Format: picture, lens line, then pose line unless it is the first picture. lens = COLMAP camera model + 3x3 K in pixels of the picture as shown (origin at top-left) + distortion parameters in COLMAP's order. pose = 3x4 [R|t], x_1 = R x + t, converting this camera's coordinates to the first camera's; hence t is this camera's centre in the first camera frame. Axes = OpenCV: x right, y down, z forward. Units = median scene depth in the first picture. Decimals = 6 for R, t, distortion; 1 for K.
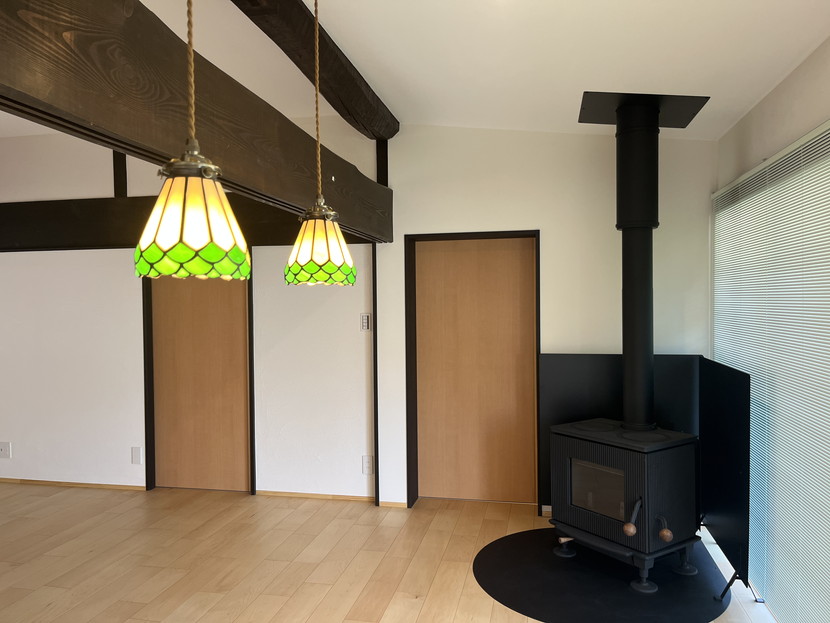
lens RADIAL K [[621.0, 0, 415.0], [0, 621.0, 311.5], [0, 0, 1]] dist [0.009160, 0.002840]
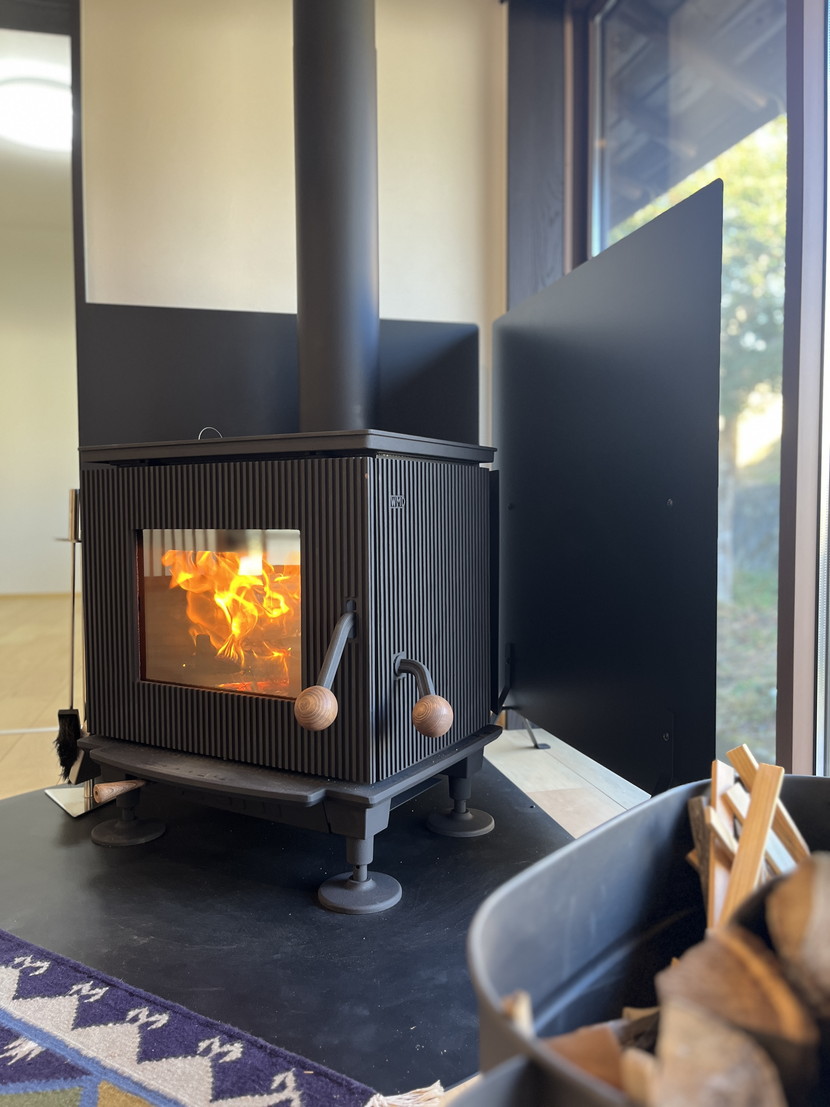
lens RADIAL K [[828.2, 0, 415.0], [0, 828.2, 553.5], [0, 0, 1]] dist [0.009160, 0.002840]
pose [[0.900381, -0.017559, 0.434749, 0.179722], [0.004736, 0.999522, 0.030560, 0.218133], [-0.435077, -0.025457, 0.900033, 0.521383]]
